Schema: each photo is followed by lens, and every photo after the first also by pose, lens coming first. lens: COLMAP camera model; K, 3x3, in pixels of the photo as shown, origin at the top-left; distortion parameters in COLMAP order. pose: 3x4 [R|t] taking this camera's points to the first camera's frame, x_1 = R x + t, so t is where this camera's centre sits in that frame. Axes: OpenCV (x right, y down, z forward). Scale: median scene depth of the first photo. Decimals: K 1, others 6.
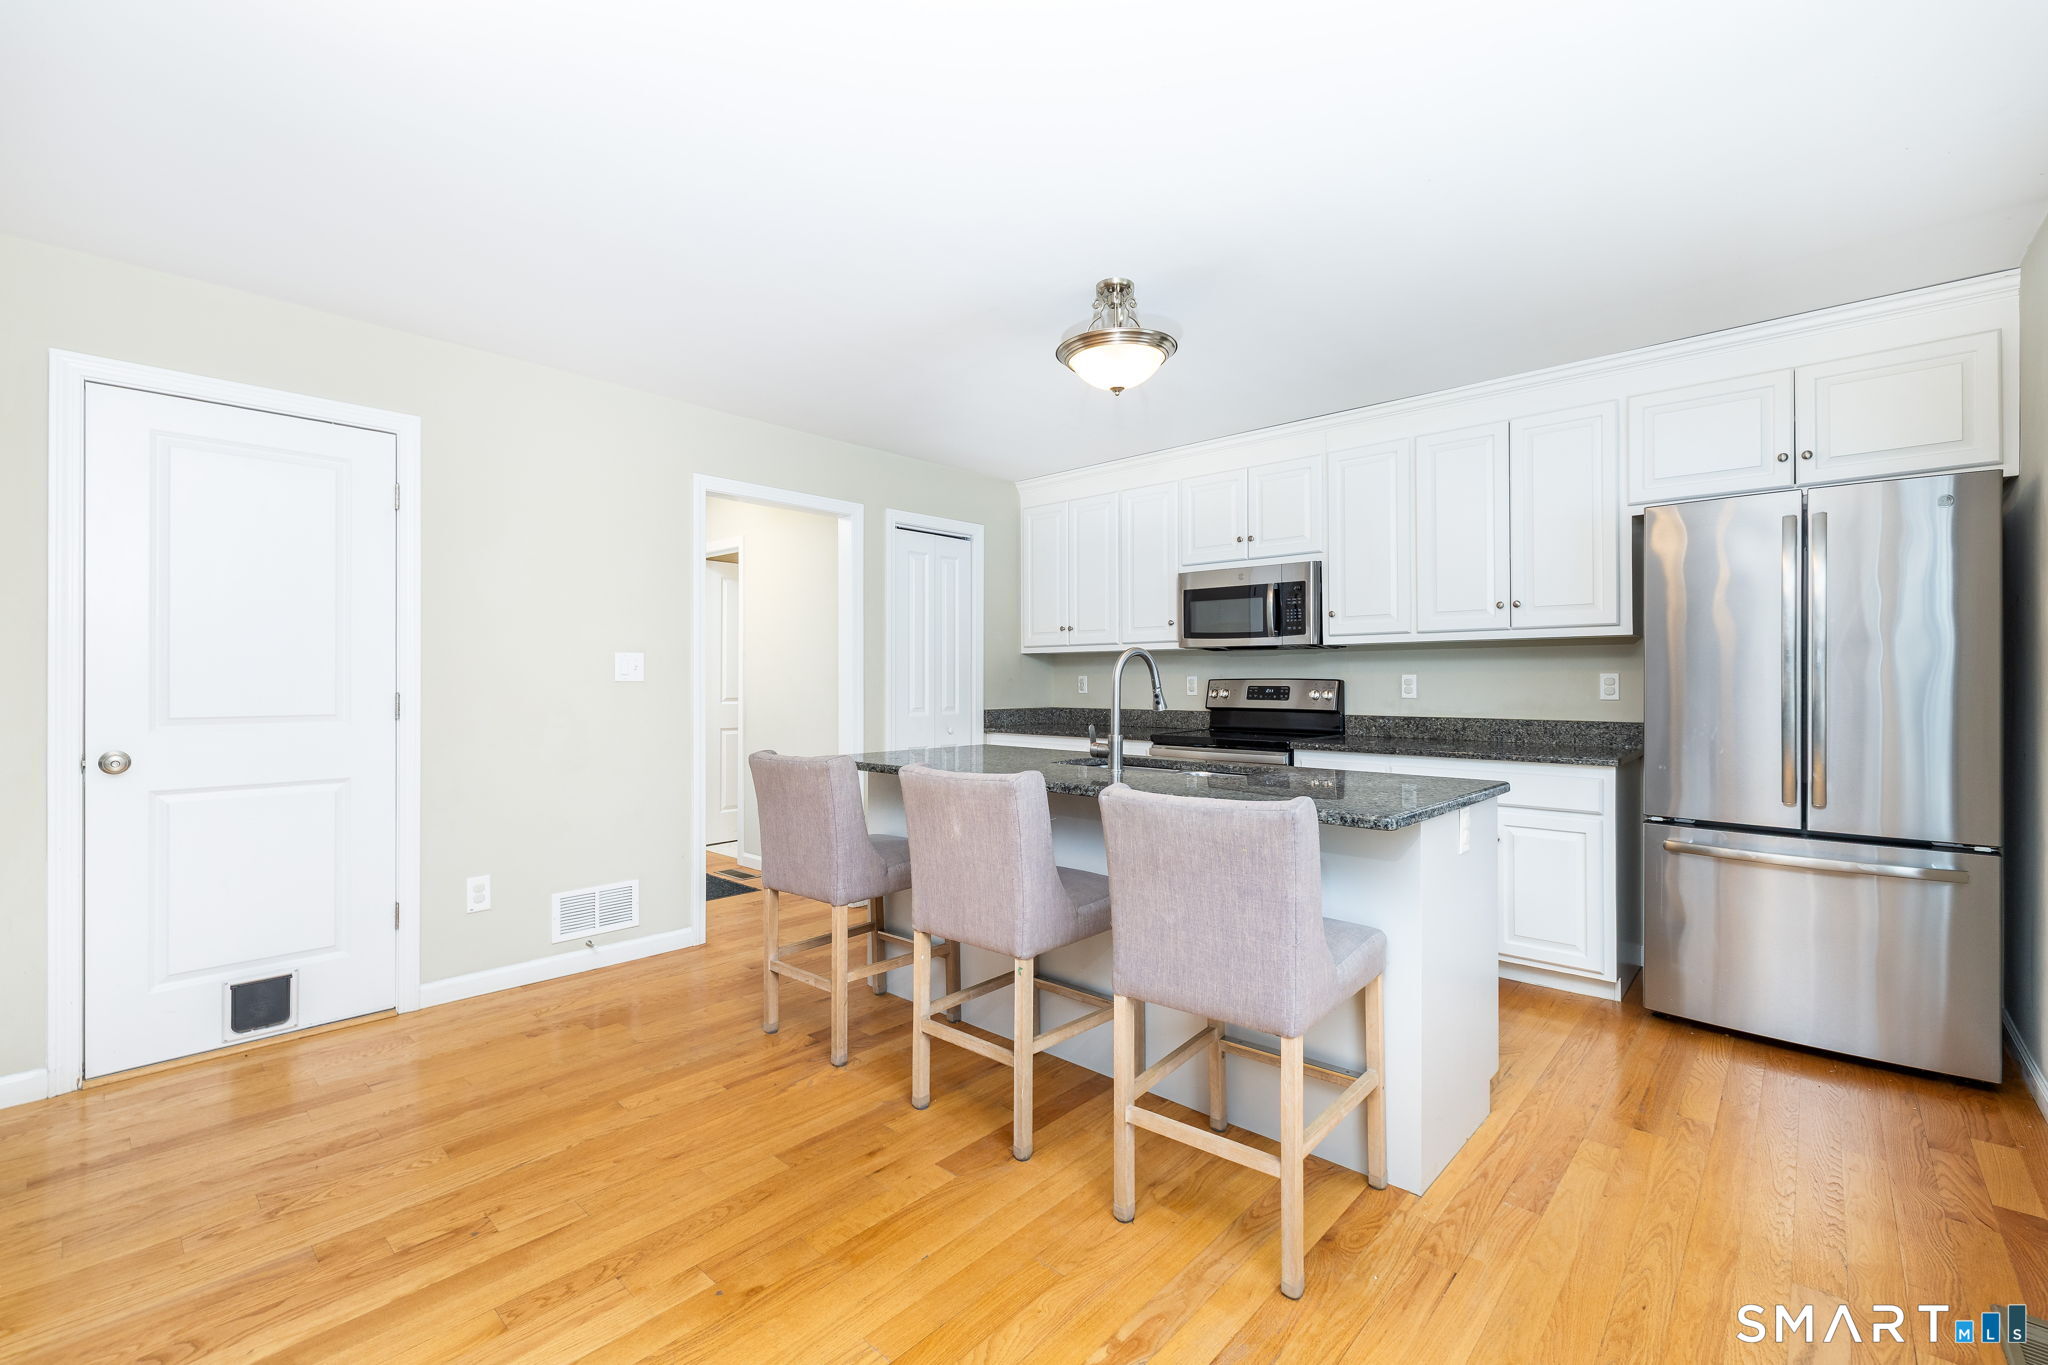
lens RADIAL K [[851.2, 0, 1024.0], [0, 851.2, 682.5], [0, 0, 1]] dist [0.000275, -0.000357]
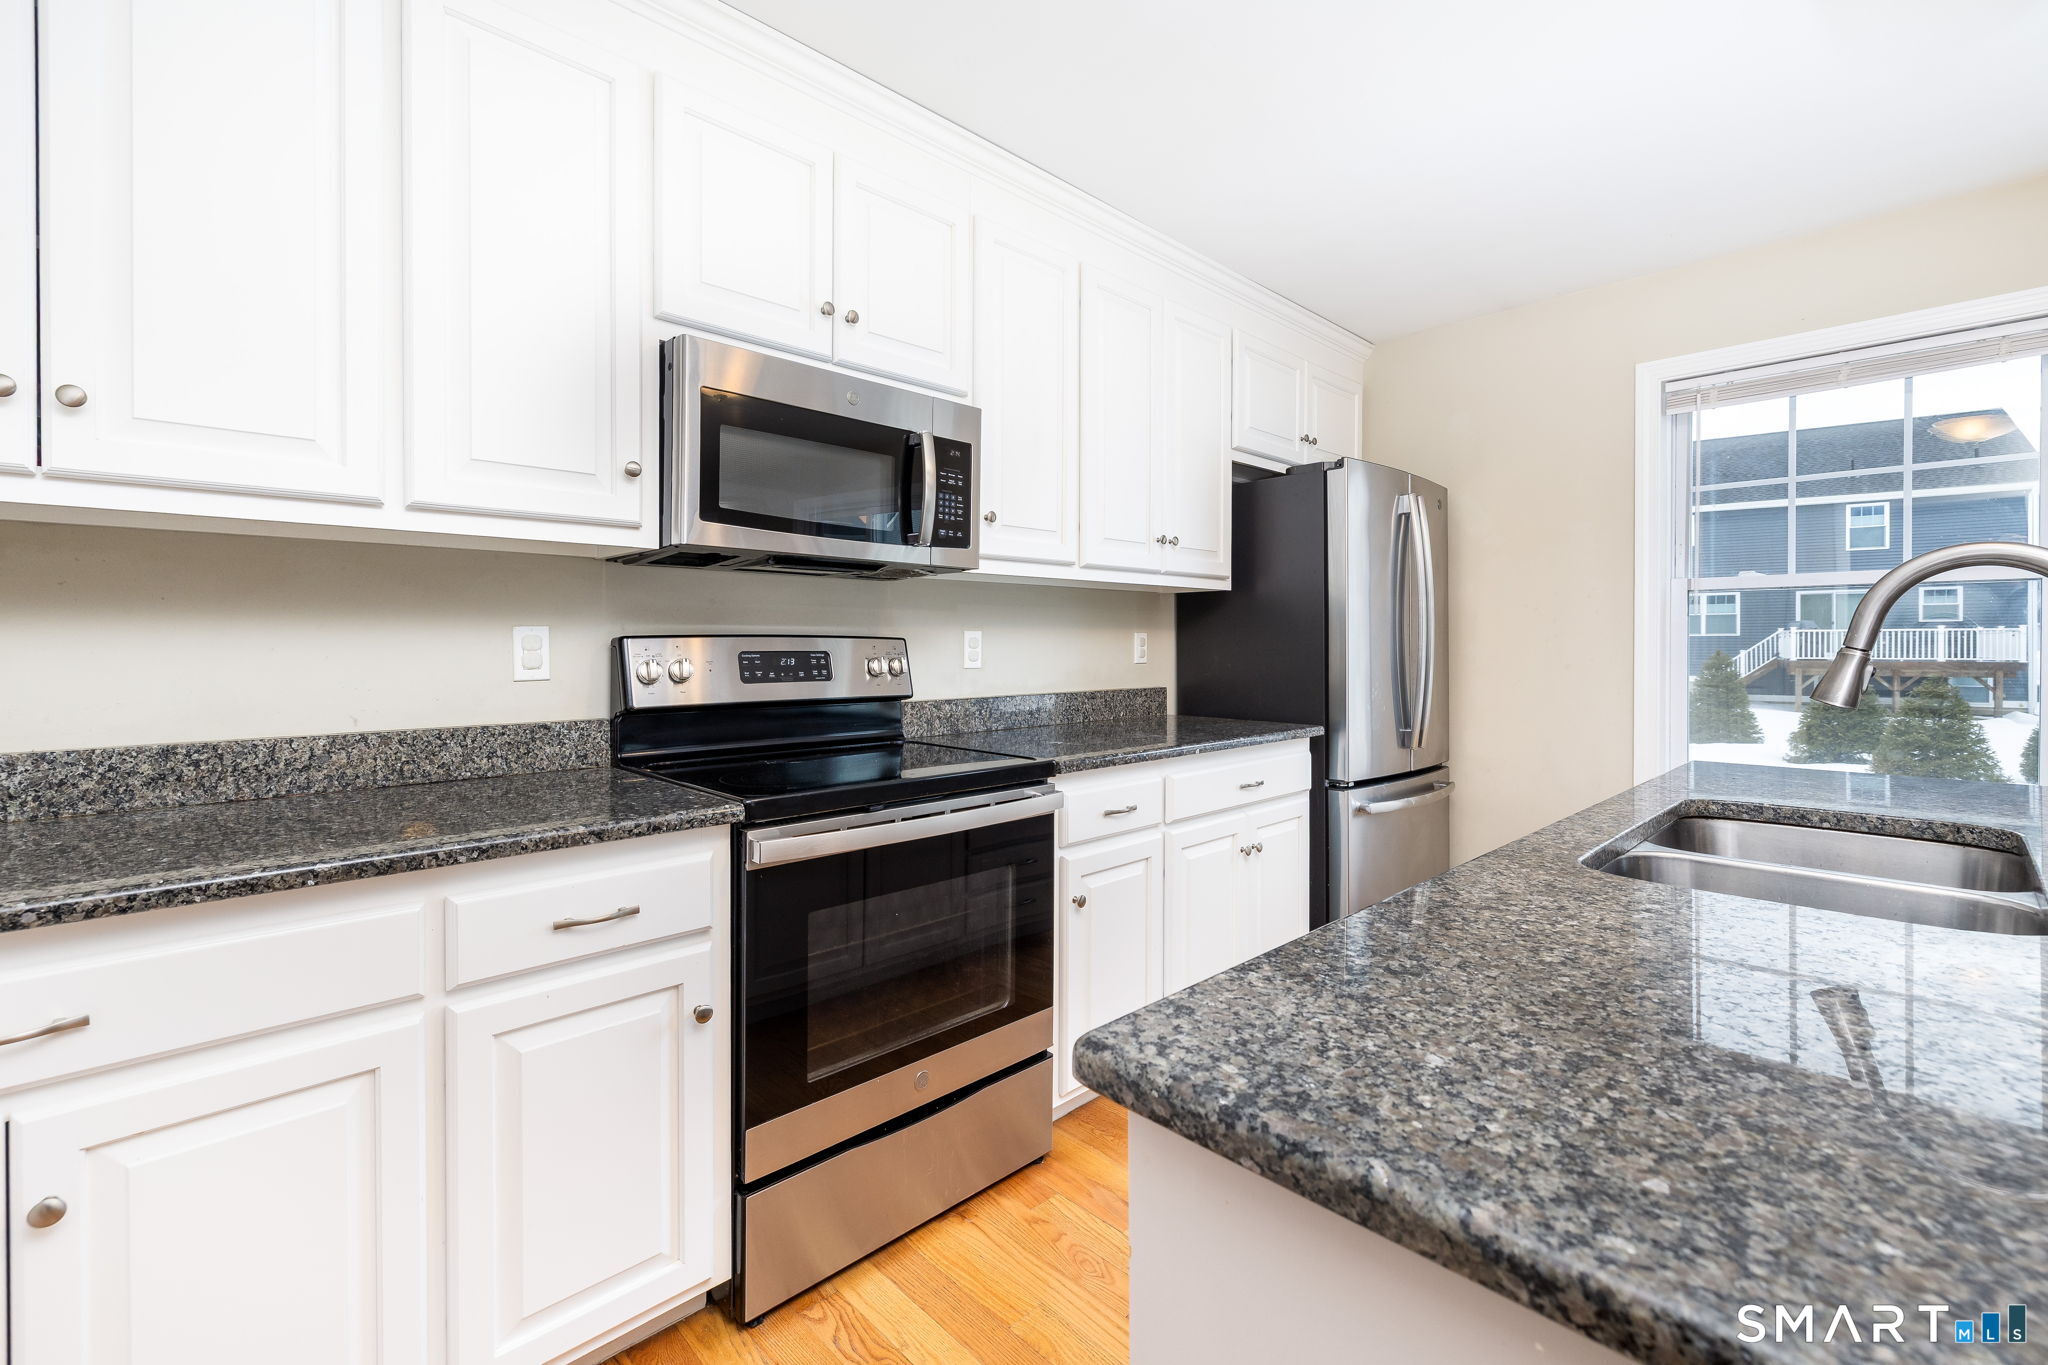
lens RADIAL K [[903.4, 0, 1031.4], [0, 903.4, 660.0], [0, 0, 1]] dist [-0.000758, -0.000258]
pose [[0.065042, -0.018492, 0.997711, -0.228455], [-0.000341, 0.999828, 0.018554, -0.000021], [-0.997882, -0.001547, 0.065025, 1.001829]]
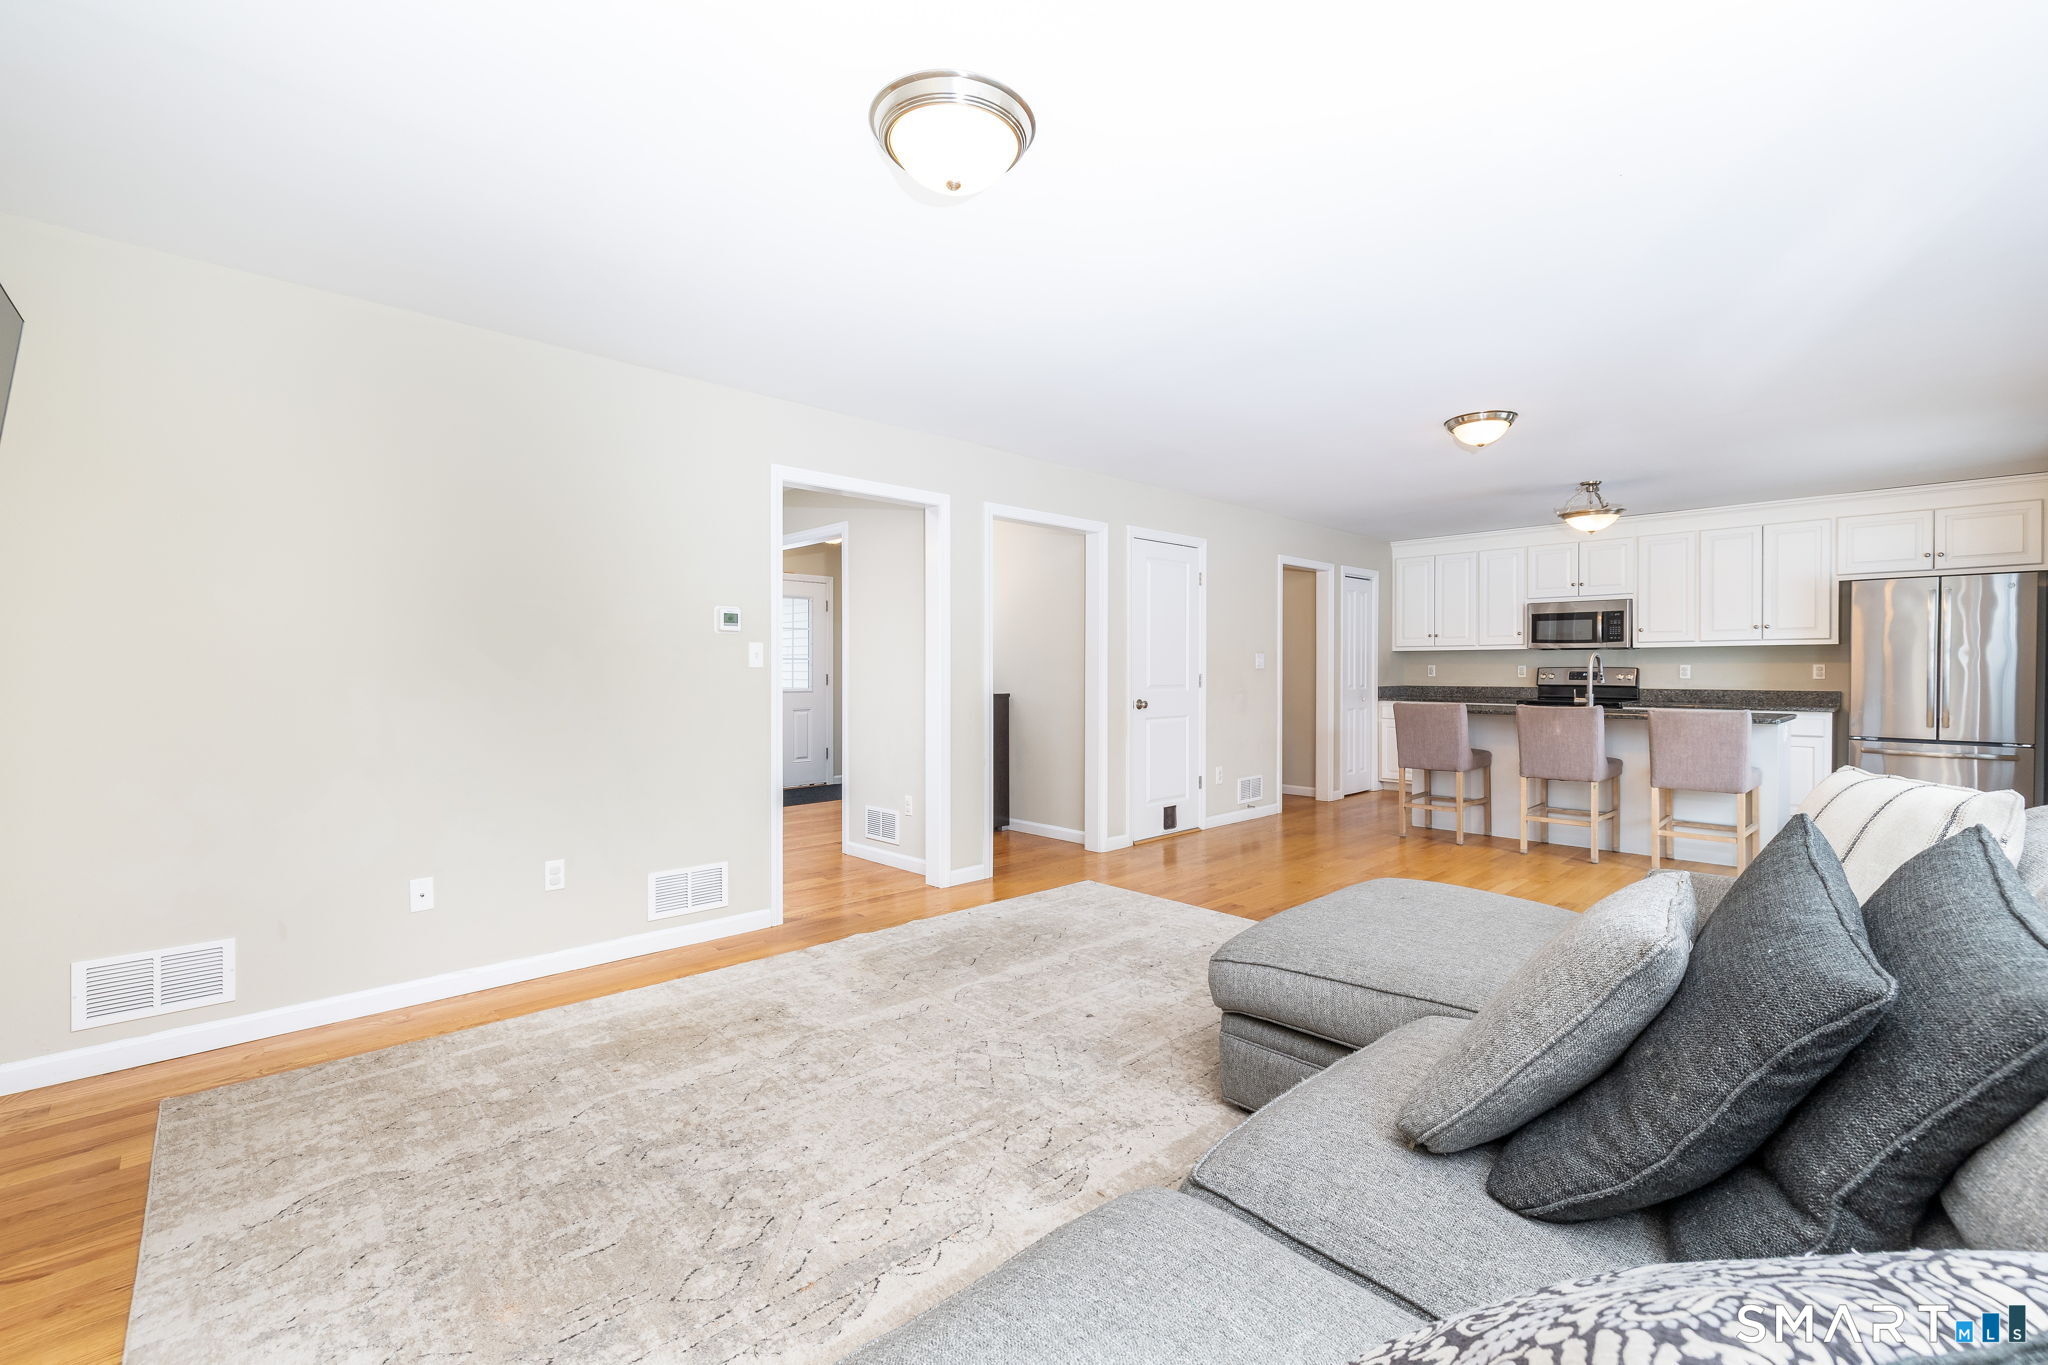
lens RADIAL K [[839.9, 0, 1025.8], [0, 839.9, 675.8], [0, 0, 1]] dist [0.001306, 0.000389]
pose [[0.997393, 0.000277, -0.072166, -0.814257], [0.000184, 0.999980, 0.006377, 0.002038], [0.072166, -0.006373, 0.997372, -0.850223]]
